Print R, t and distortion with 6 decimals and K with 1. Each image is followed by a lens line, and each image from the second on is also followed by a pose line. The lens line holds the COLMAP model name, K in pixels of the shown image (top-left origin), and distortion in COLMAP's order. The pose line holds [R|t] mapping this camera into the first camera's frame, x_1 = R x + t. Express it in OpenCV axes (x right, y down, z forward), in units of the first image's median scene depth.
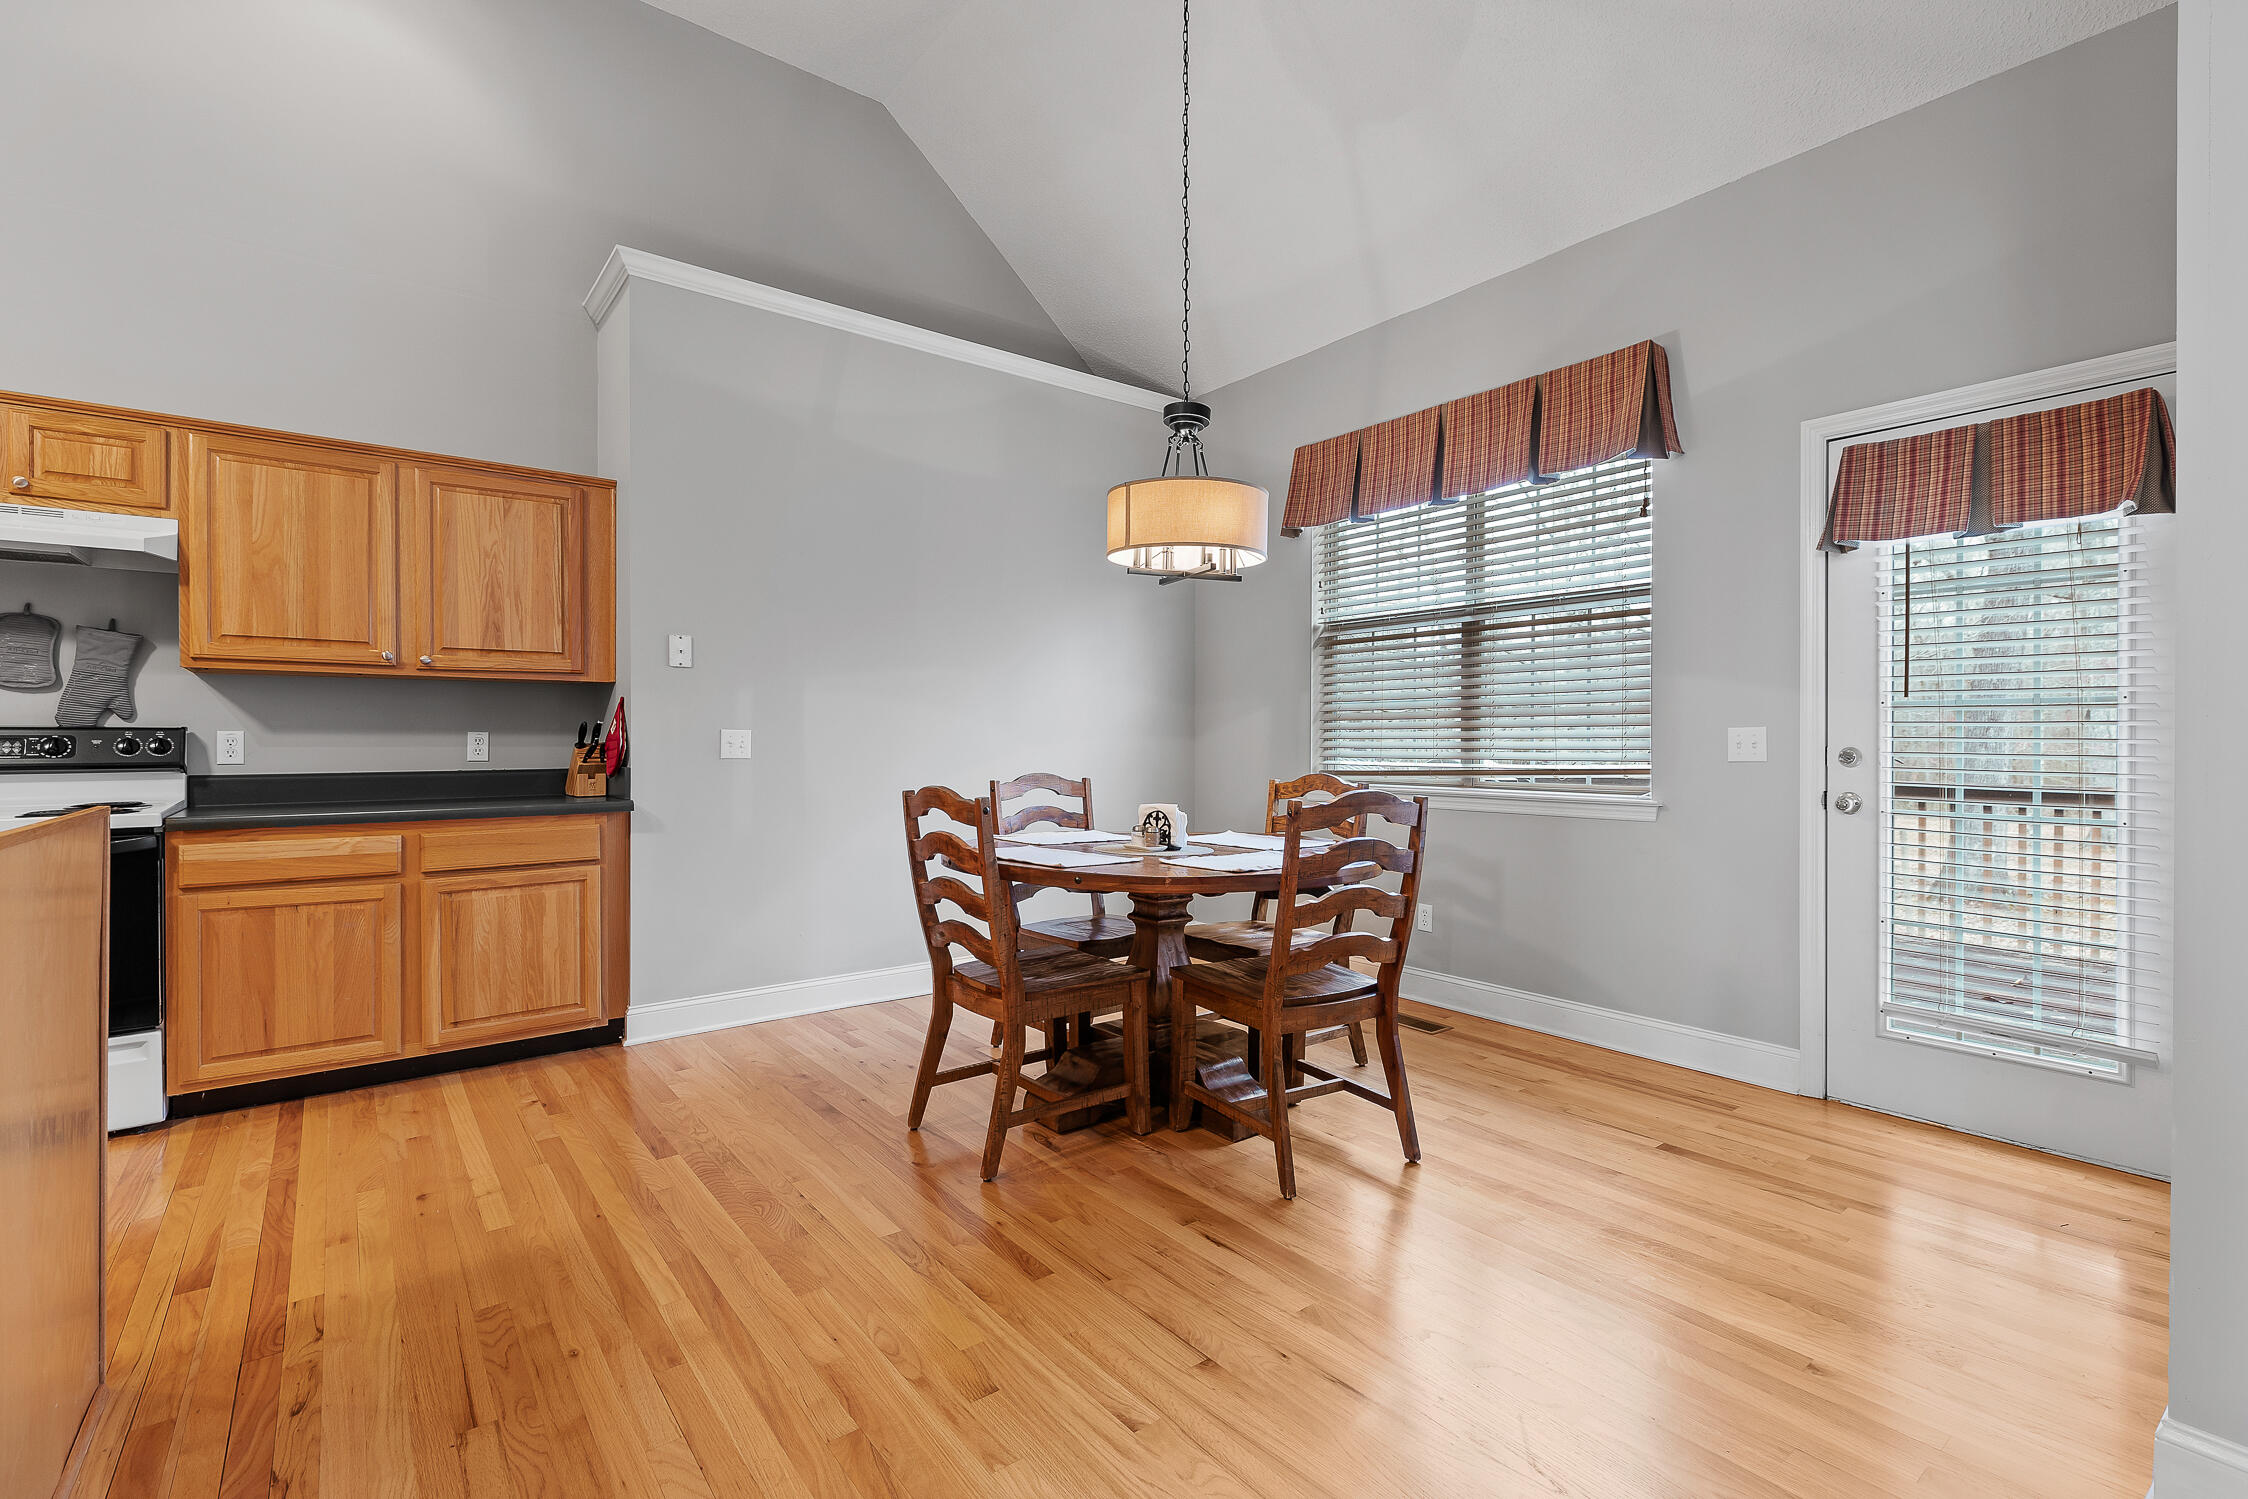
lens RADIAL K [[1008.7, 0, 1119.2], [0, 1008.7, 738.5], [0, 0, 1]] dist [-0.001015, -0.000232]
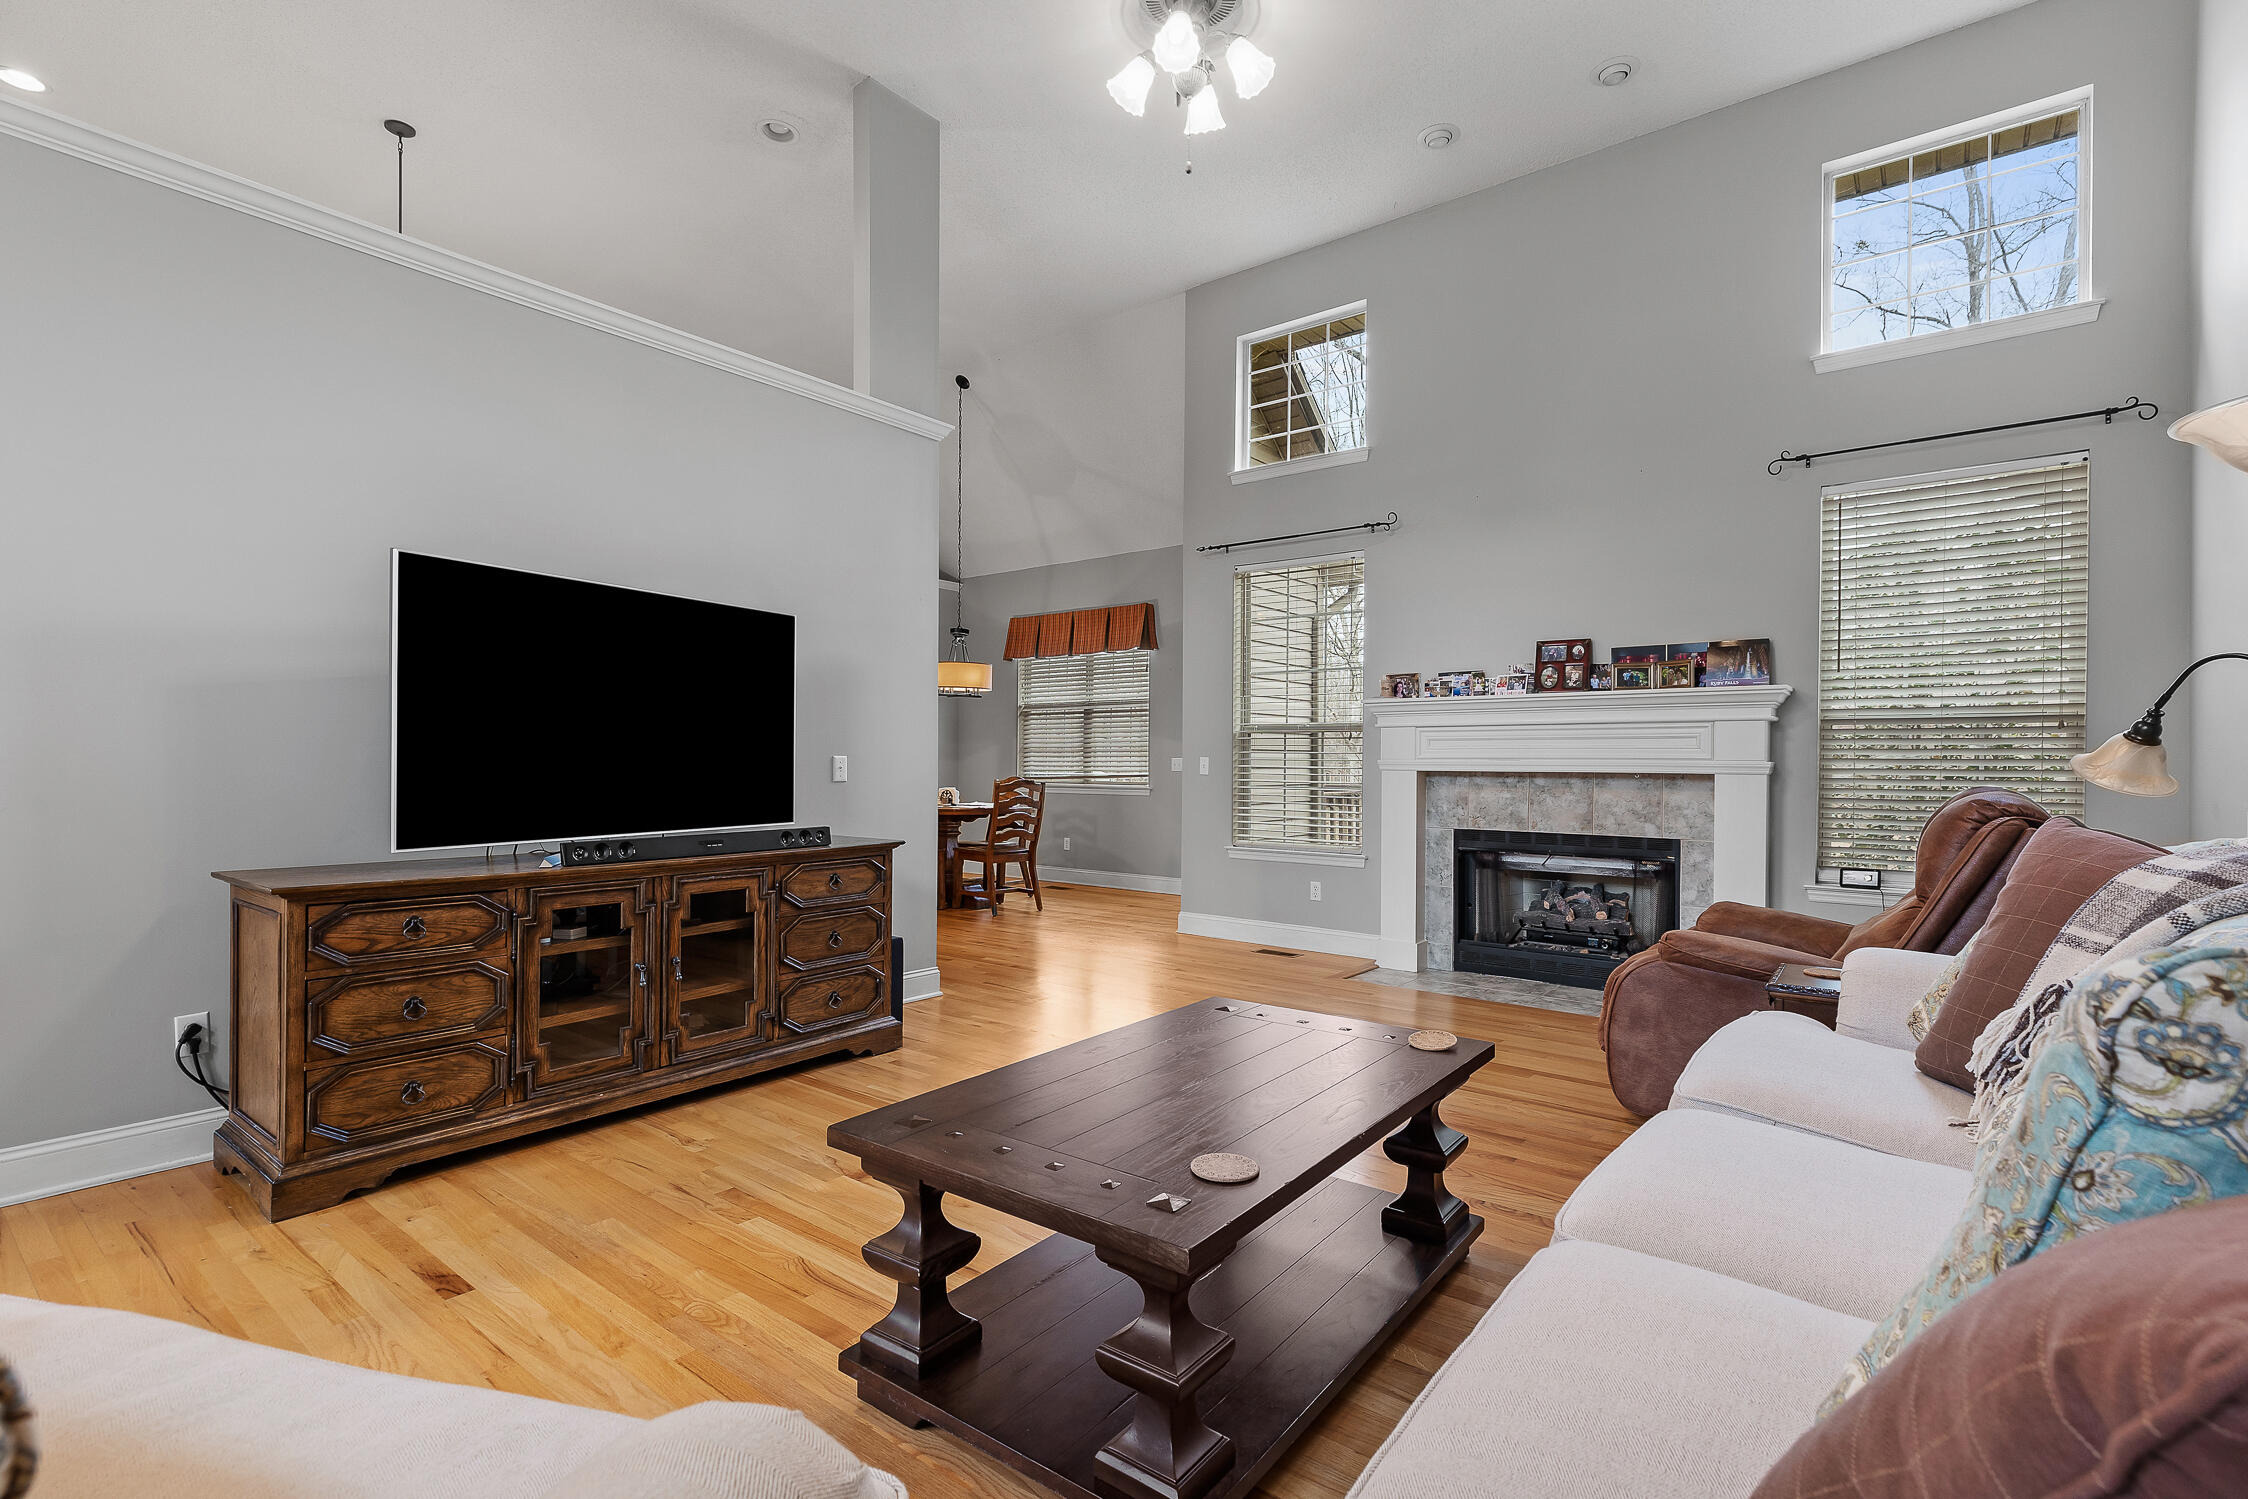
lens RADIAL K [[1008.7, 0, 1140.5], [0, 1008.7, 770.4], [0, 0, 1]] dist [-0.001015, -0.000232]
pose [[0.964643, 0.001819, 0.263555, -0.131770], [-0.004307, 0.999951, 0.008862, -0.001653], [-0.263526, -0.009684, 0.964604, -1.278117]]
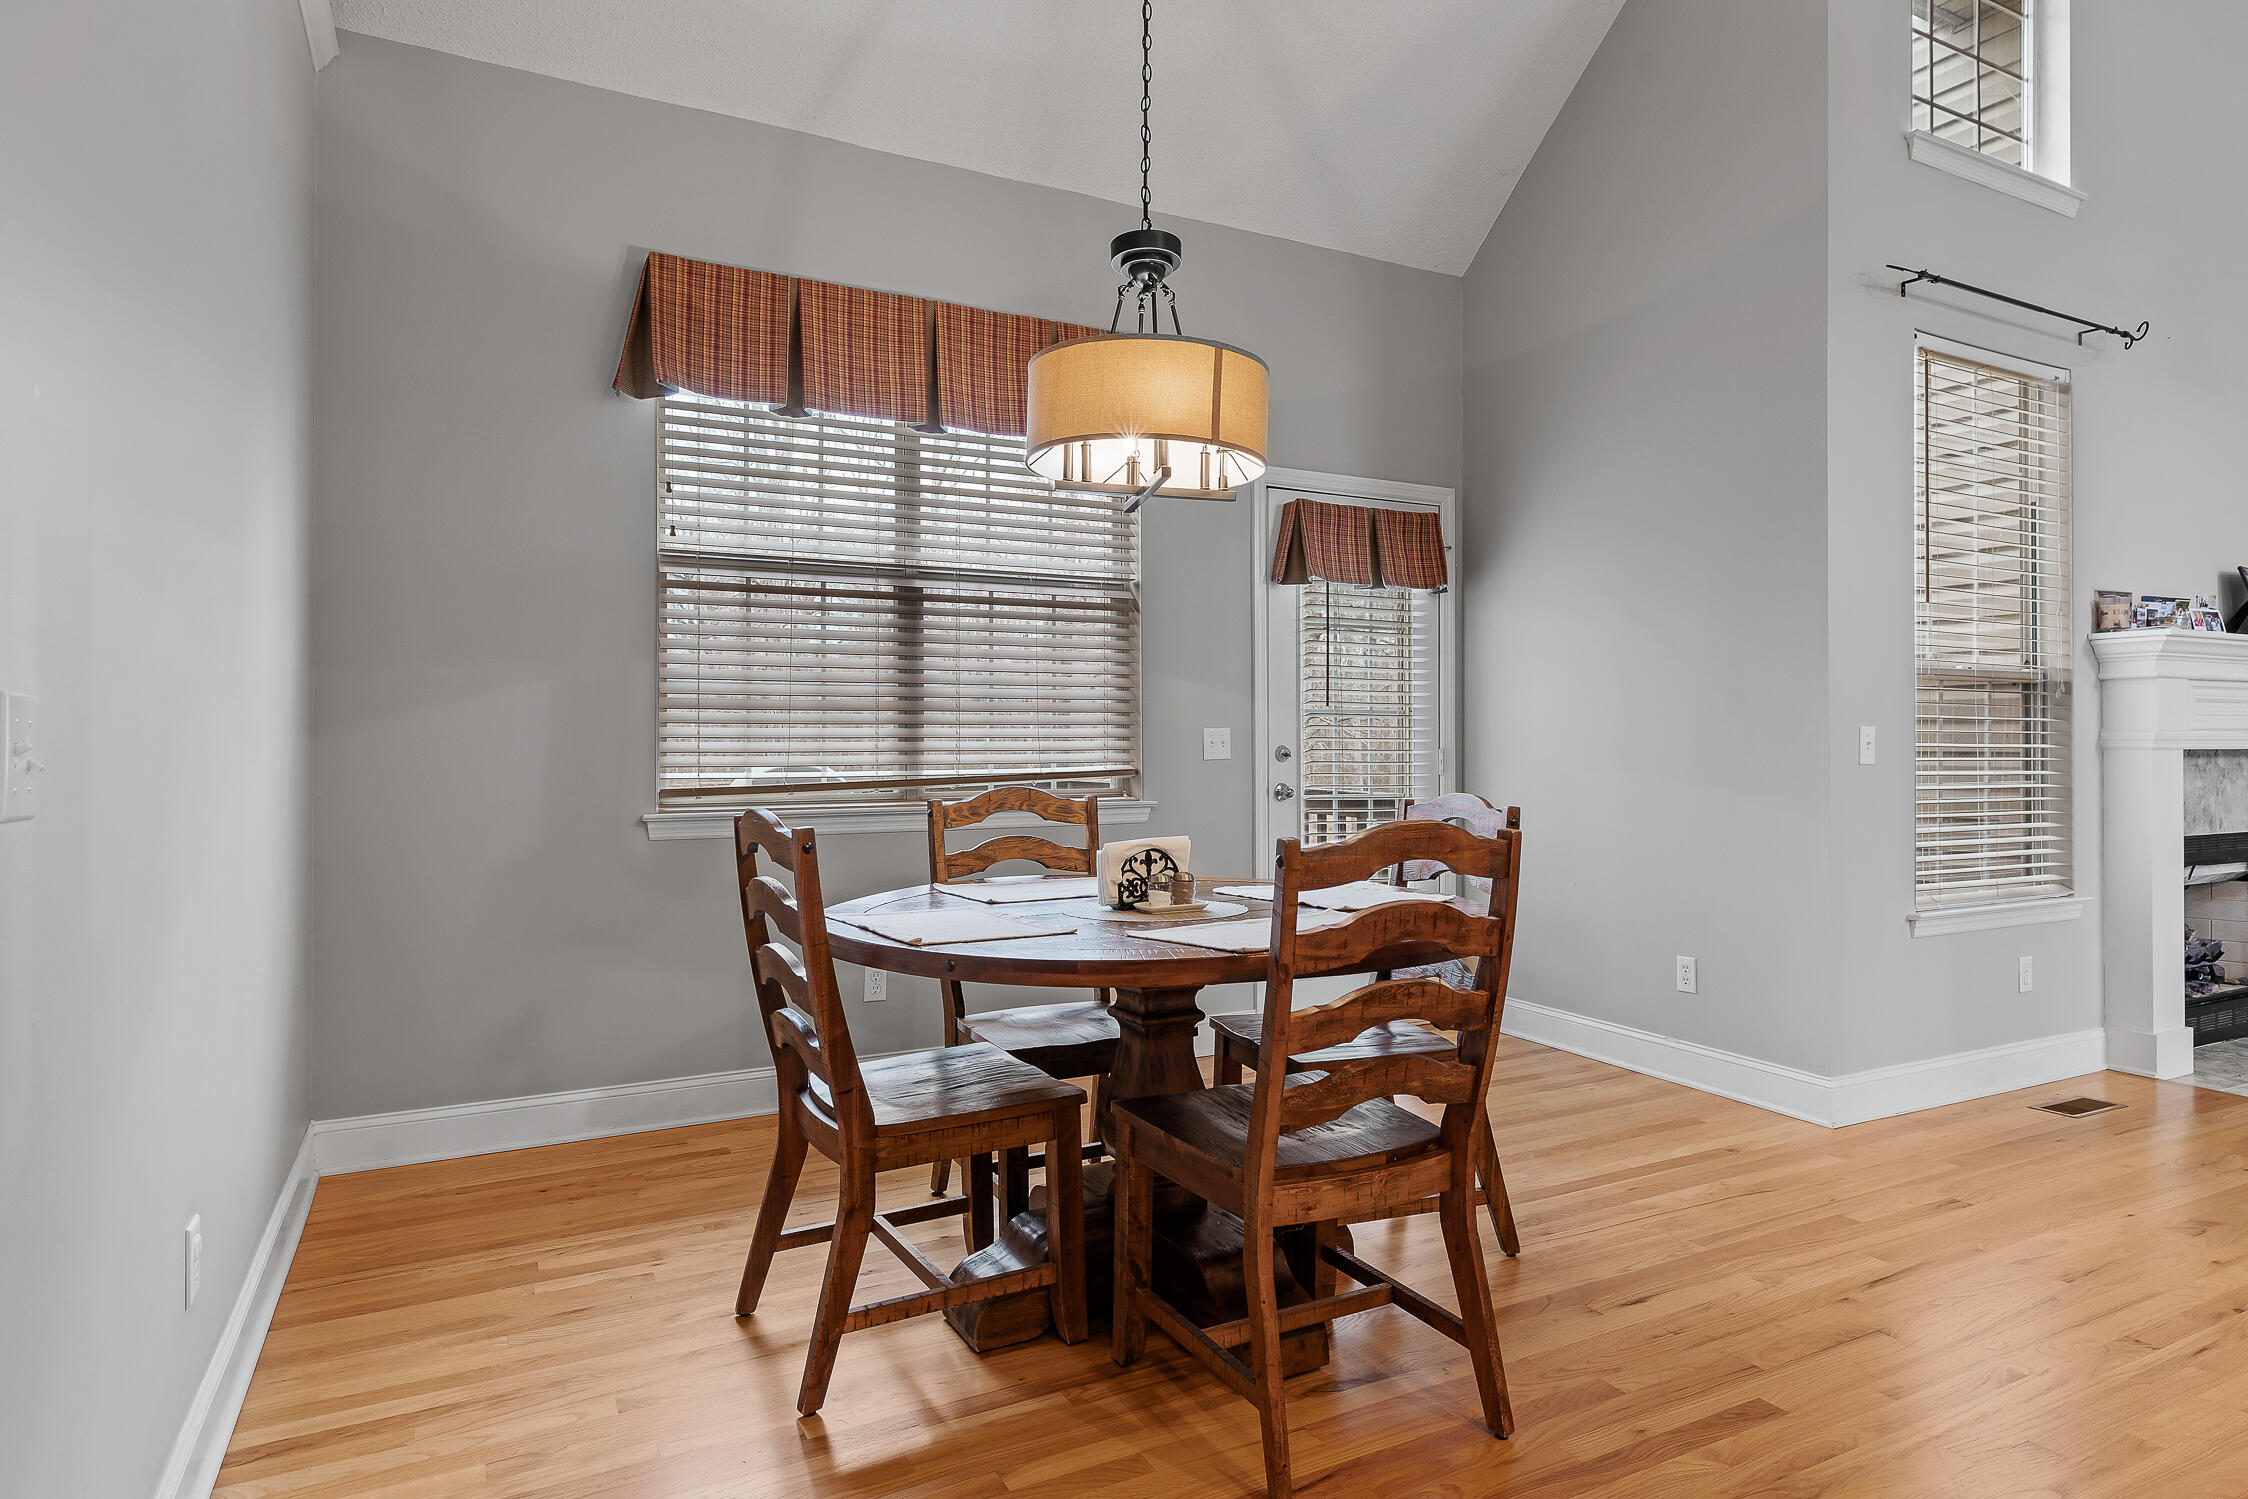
lens RADIAL K [[1254.2, 0, 1117.0], [0, 1254.2, 748.1], [0, 0, 1]] dist [-0.015571, 0.000400]
pose [[0.178233, -0.003227, 0.983983, -0.628520], [0.000846, 0.999995, 0.003126, 0.005203], [-0.983988, 0.000276, 0.178235, 0.740551]]
